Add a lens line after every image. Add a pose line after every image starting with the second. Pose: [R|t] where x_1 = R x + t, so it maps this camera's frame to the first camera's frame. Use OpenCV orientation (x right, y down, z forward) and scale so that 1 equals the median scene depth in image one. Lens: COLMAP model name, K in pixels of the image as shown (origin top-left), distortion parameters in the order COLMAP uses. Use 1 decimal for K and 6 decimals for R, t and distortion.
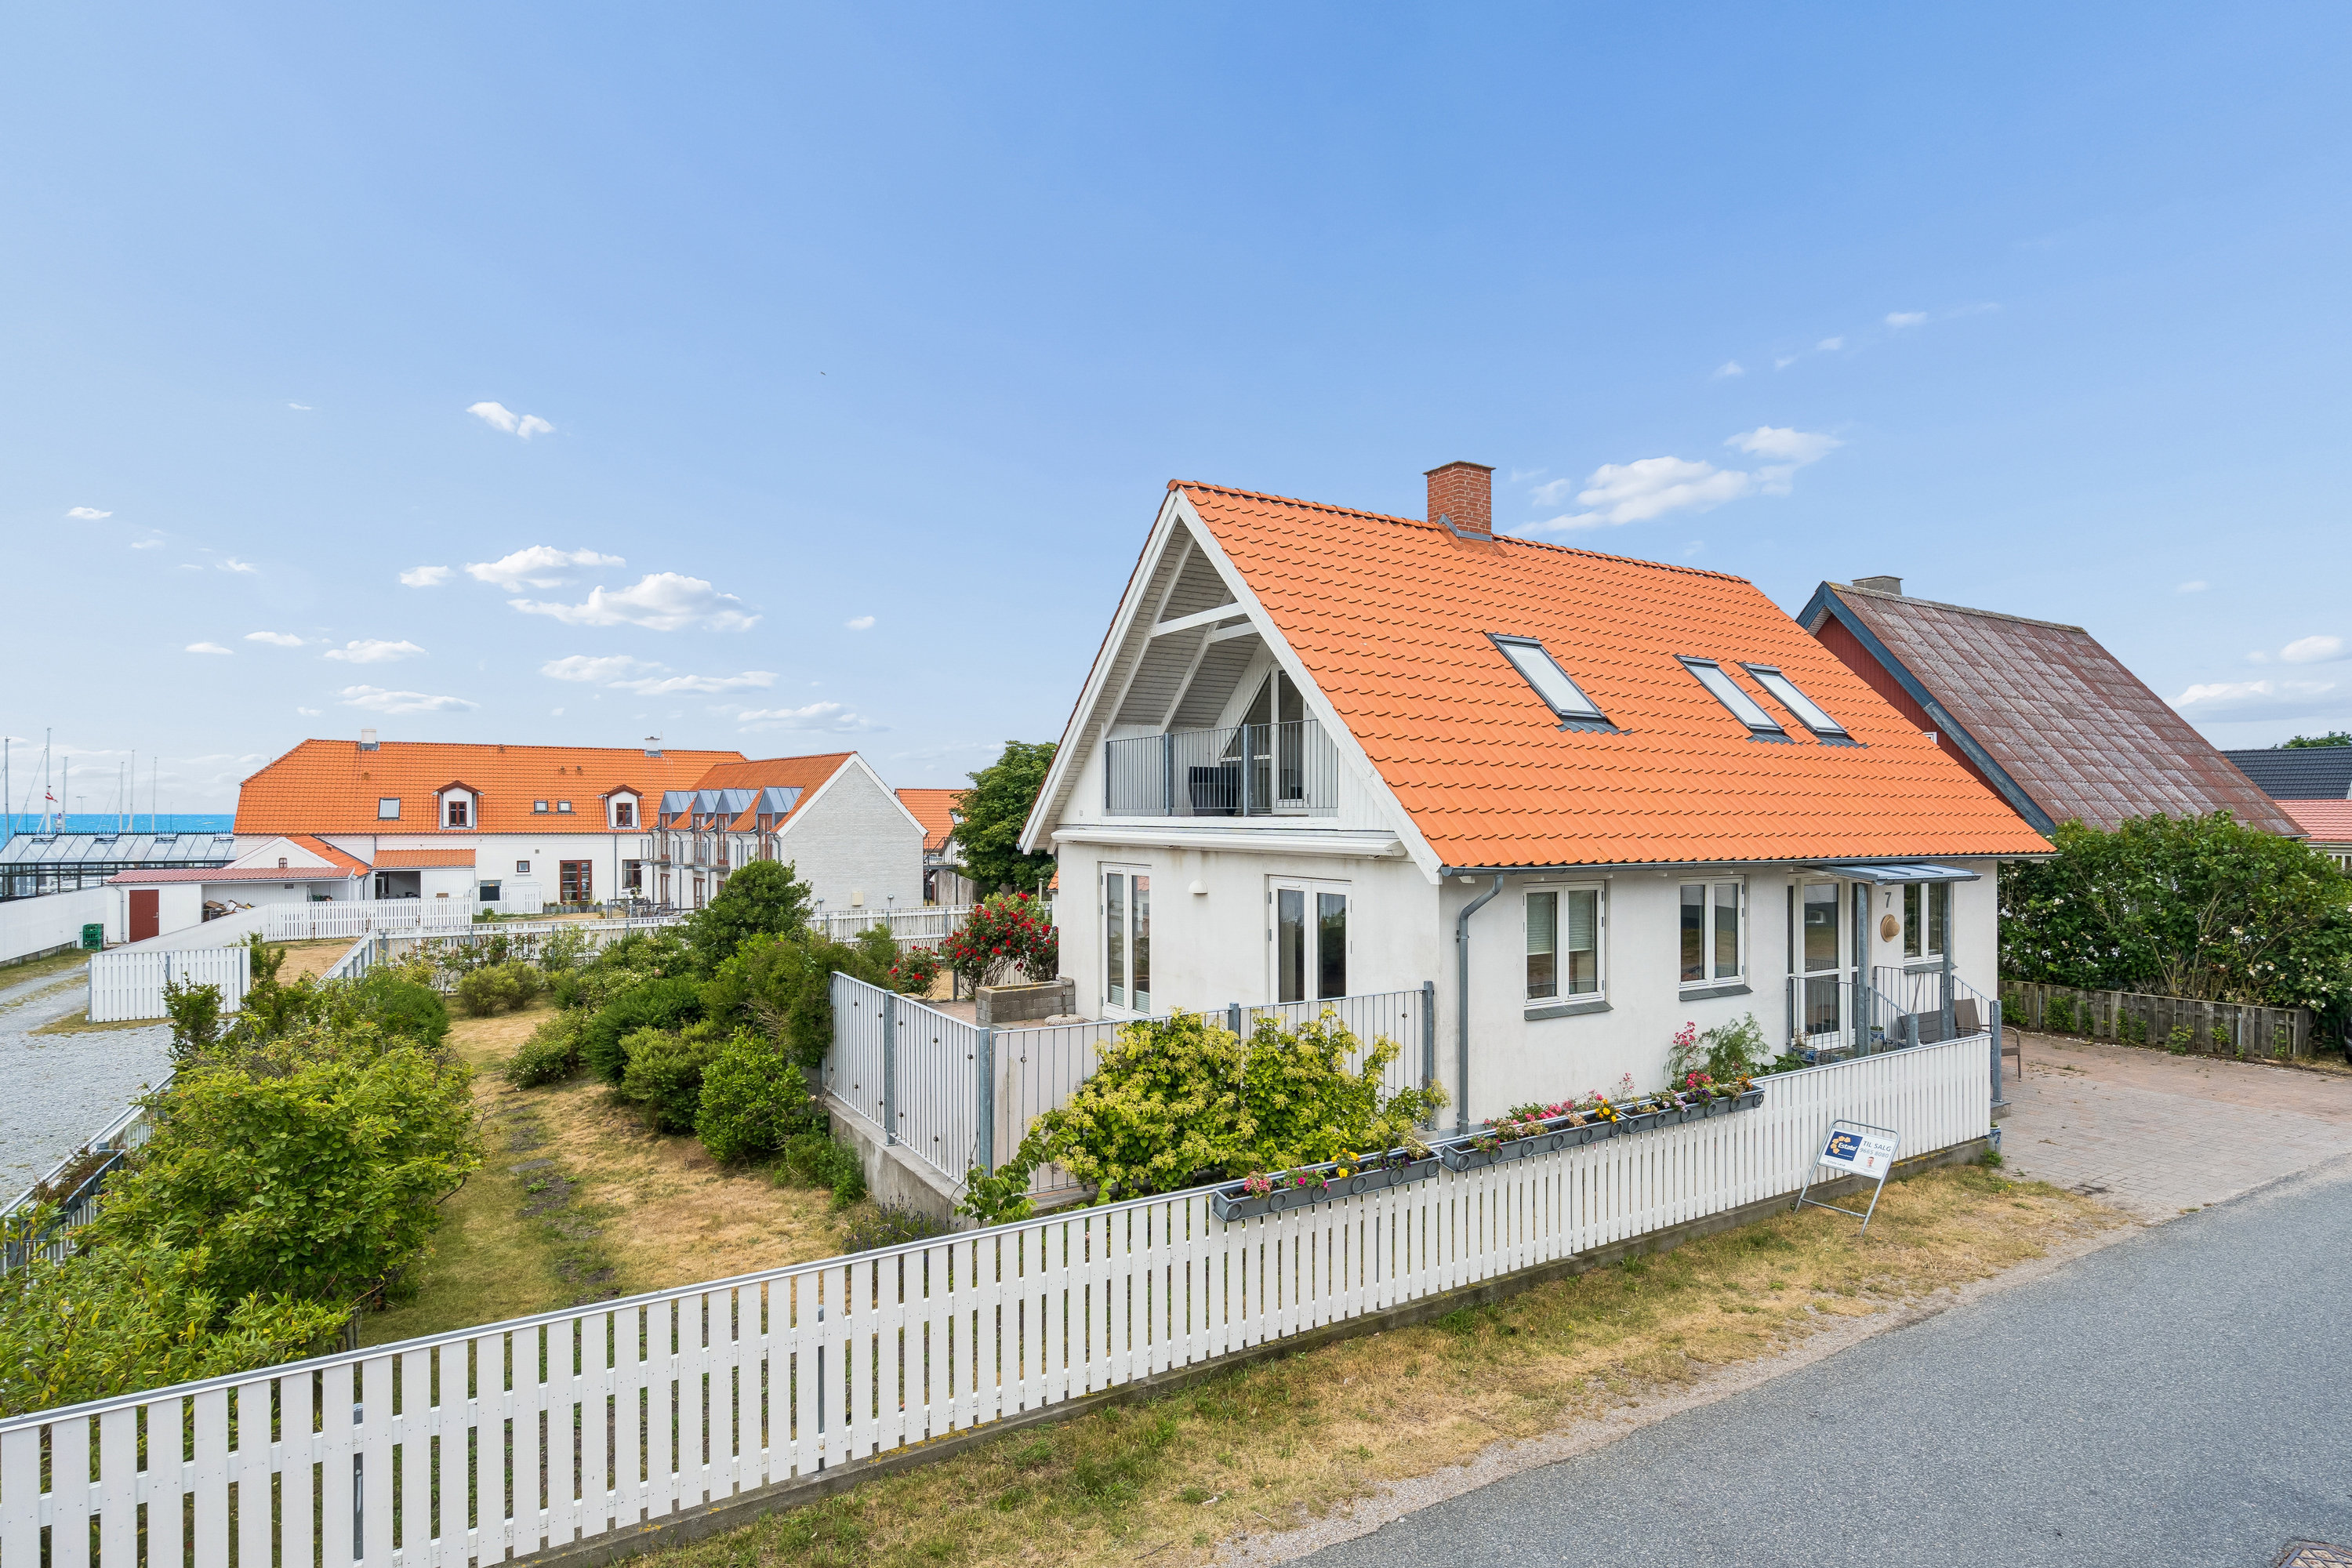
lens RADIAL K [[1160.7, 0, 1187.2], [0, 1160.7, 749.5], [0, 0, 1]] dist [0.000213, 0.001957]
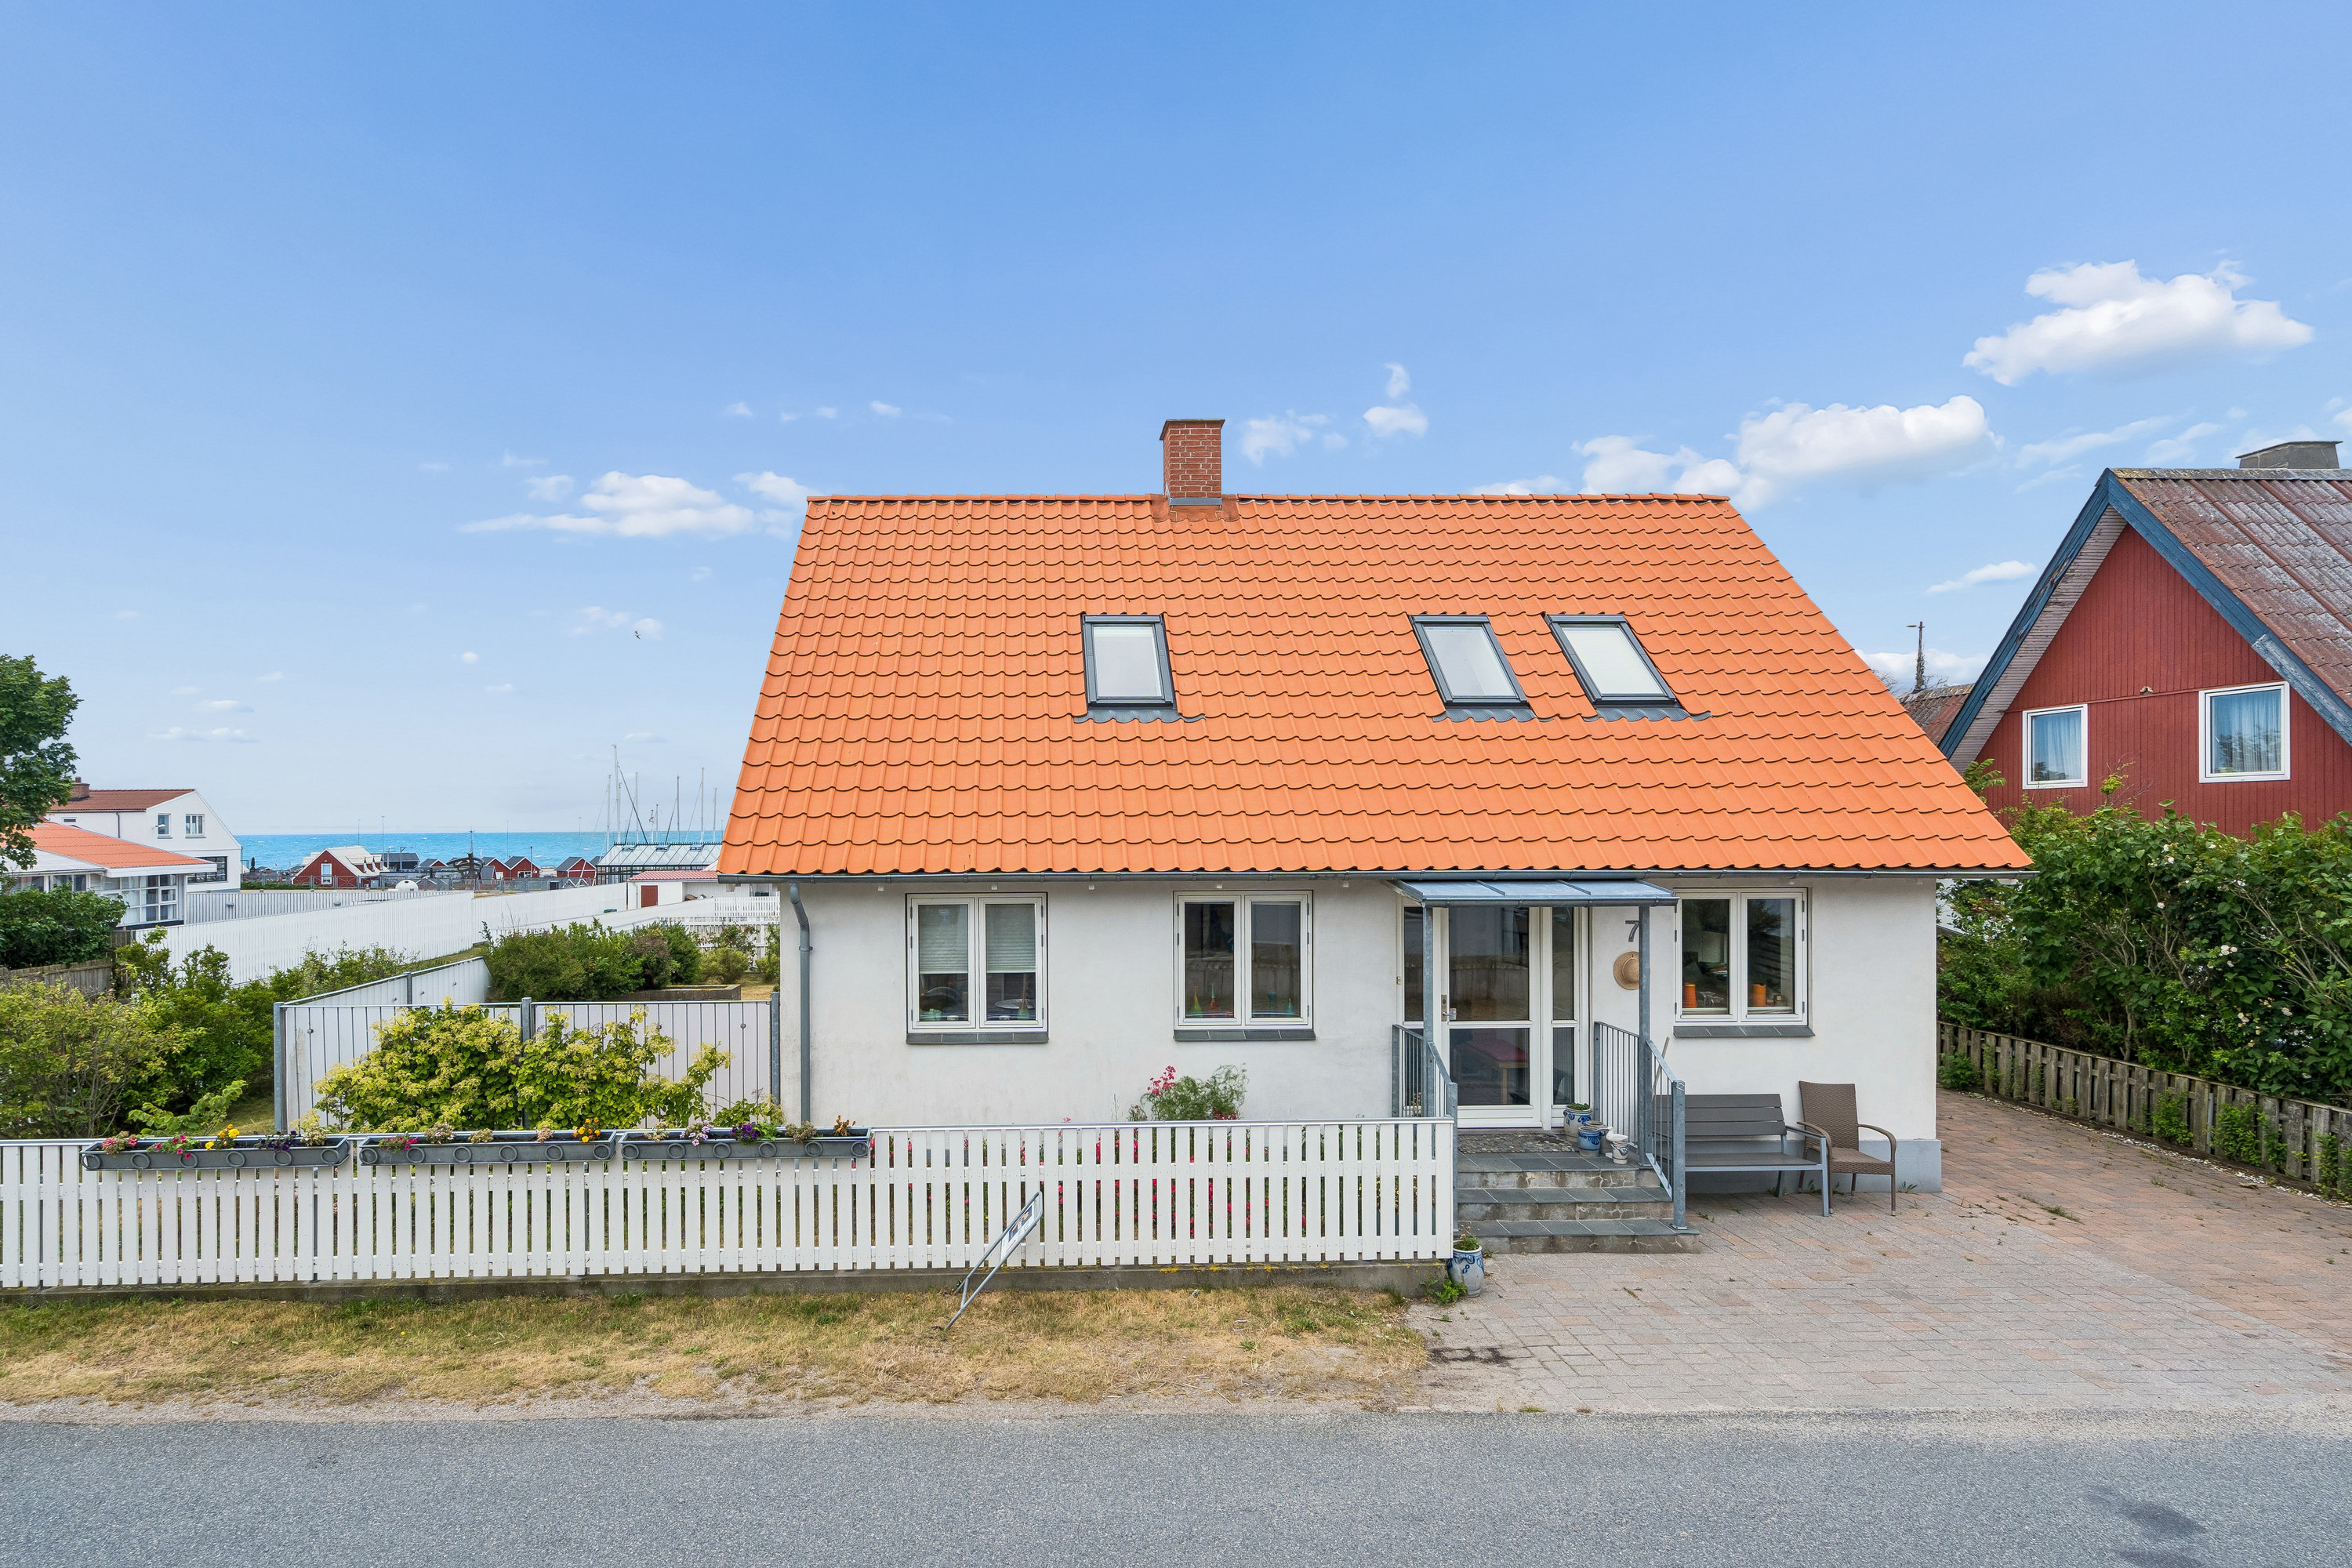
lens RADIAL K [[1153.3, 0, 1060.0], [0, 1153.3, 779.3], [0, 0, 1]] dist [0.002050, -0.000098]
pose [[0.869807, -0.028539, -0.492567, 0.764596], [0.035841, 0.999343, 0.005388, 0.023194], [0.492089, -0.022341, 0.870258, 0.249322]]
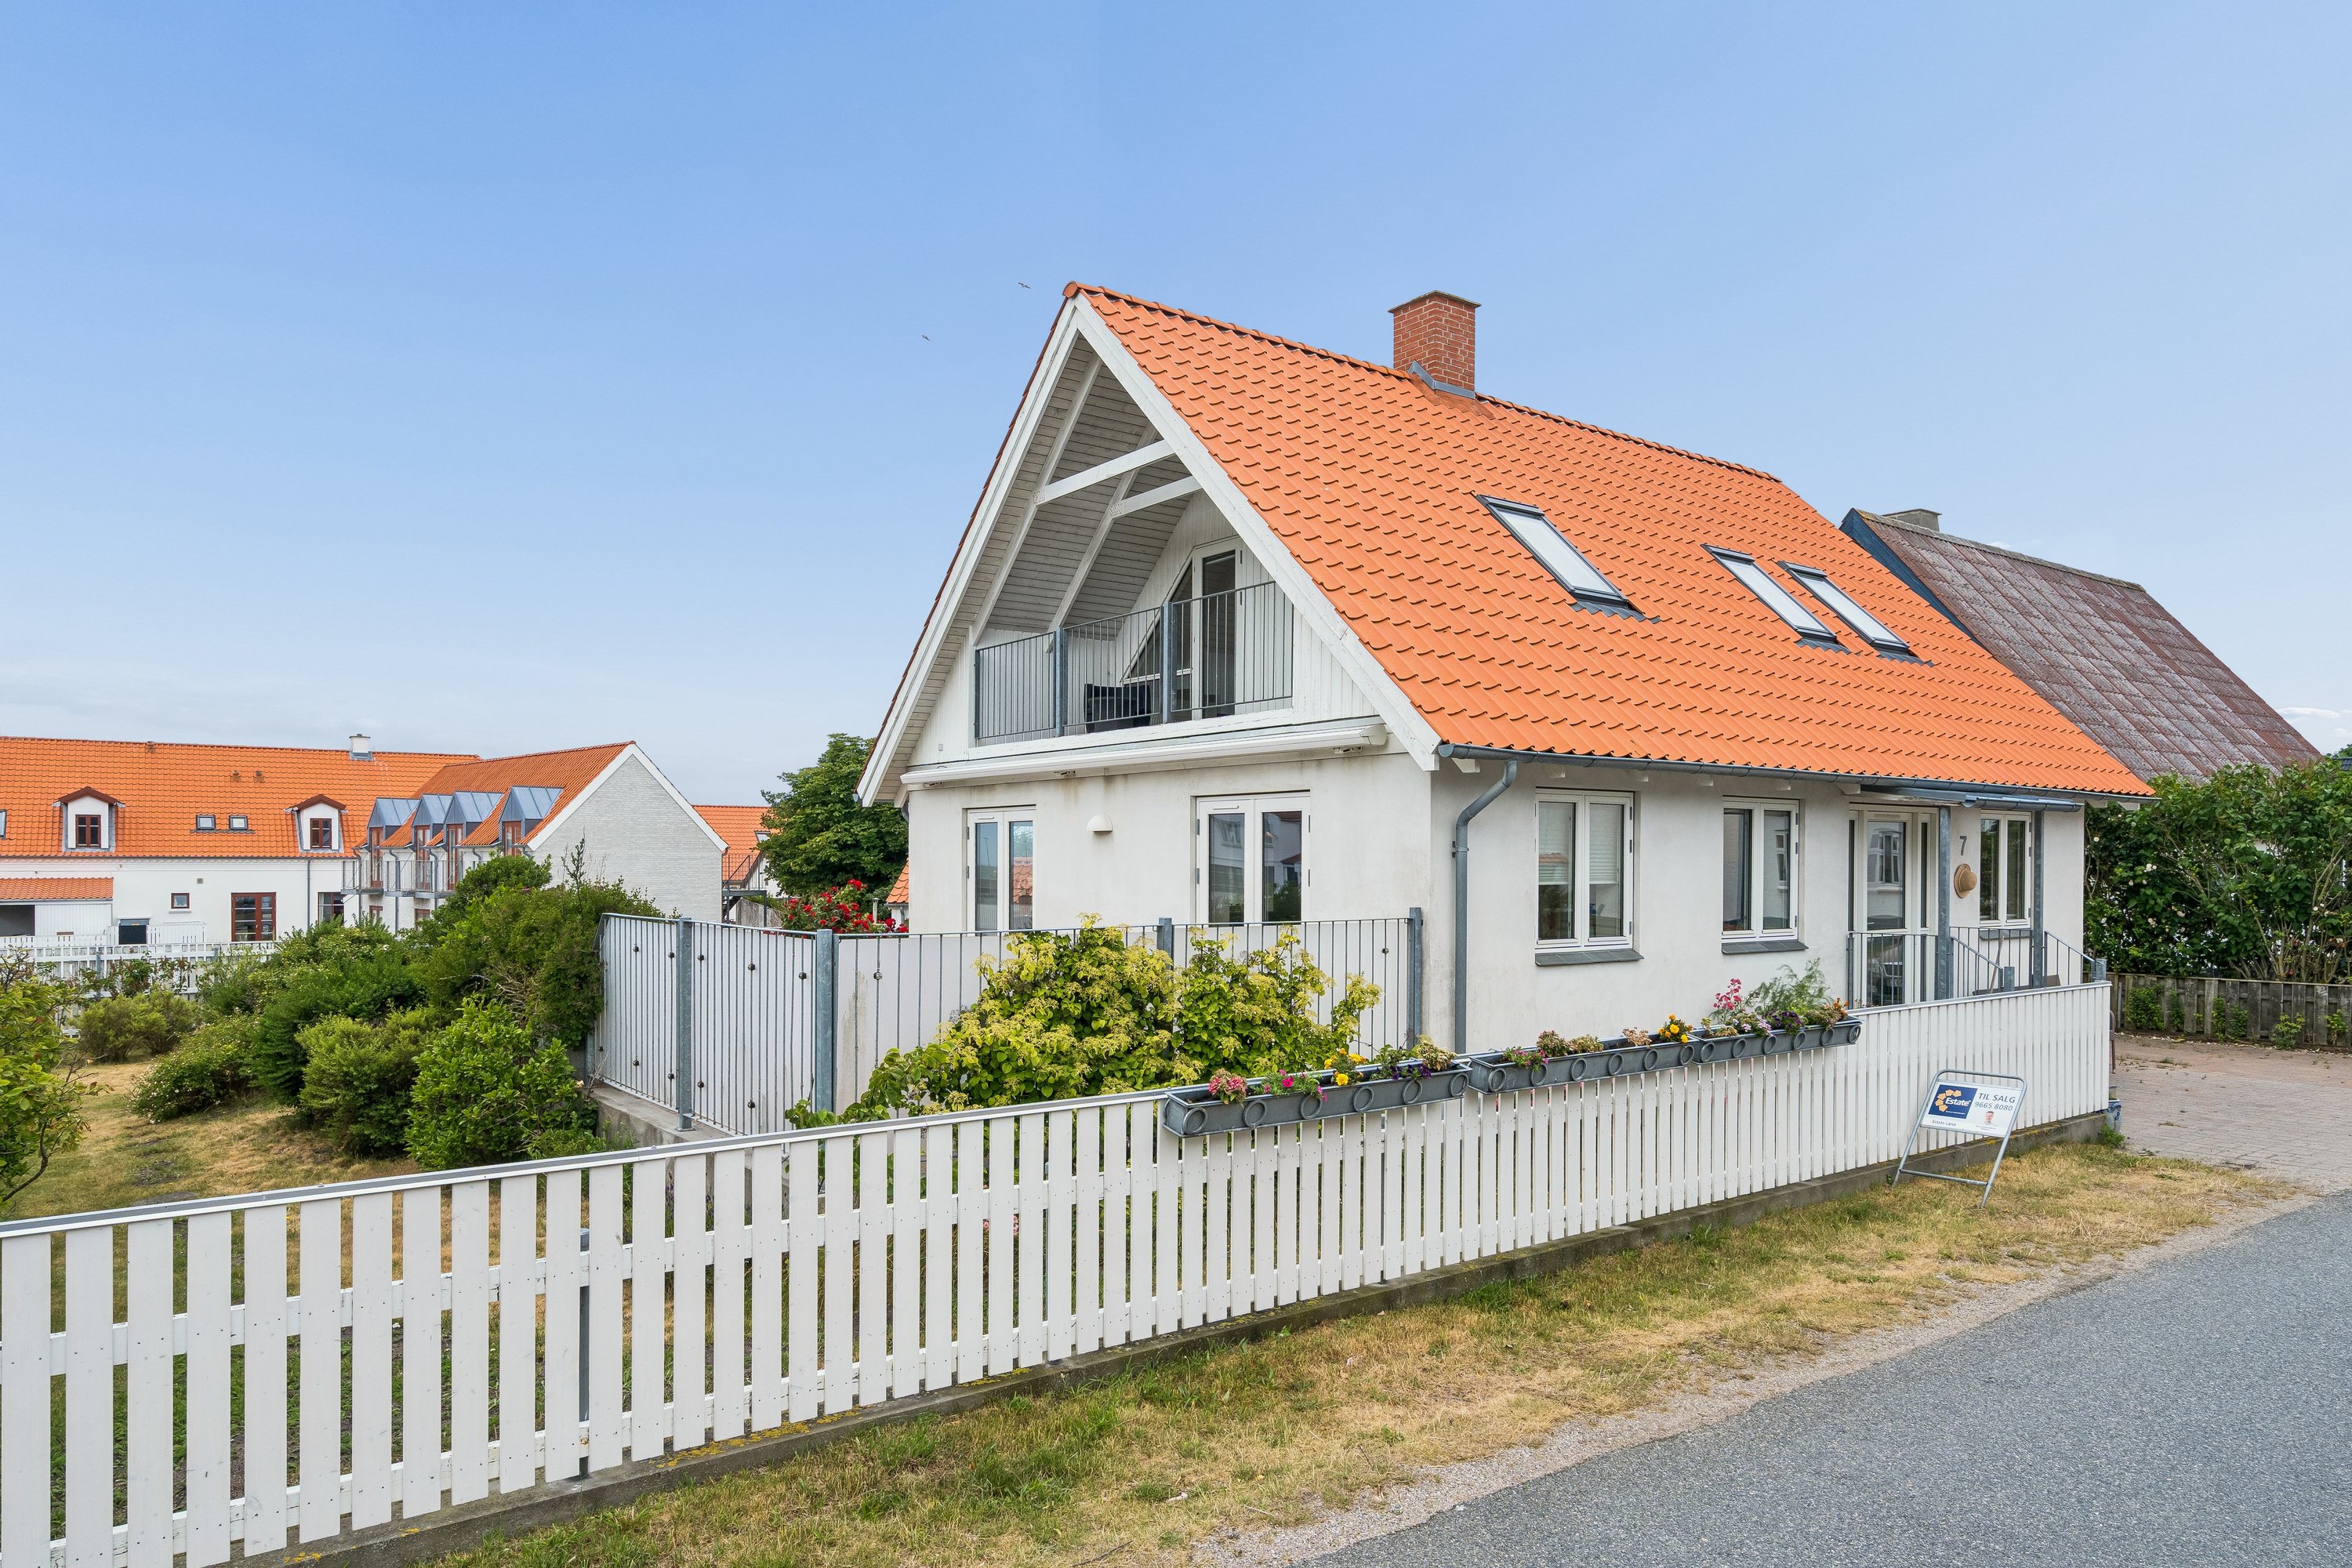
lens RADIAL K [[1427.3, 0, 1176.0], [0, 1427.3, 784.0], [0, 0, 1]] dist [0.006552, 0.001500]
pose [[0.996300, 0.007836, 0.085584, -0.024245], [-0.008391, 0.999946, 0.006124, 0.099255], [-0.085531, -0.006820, 0.996312, 0.075929]]
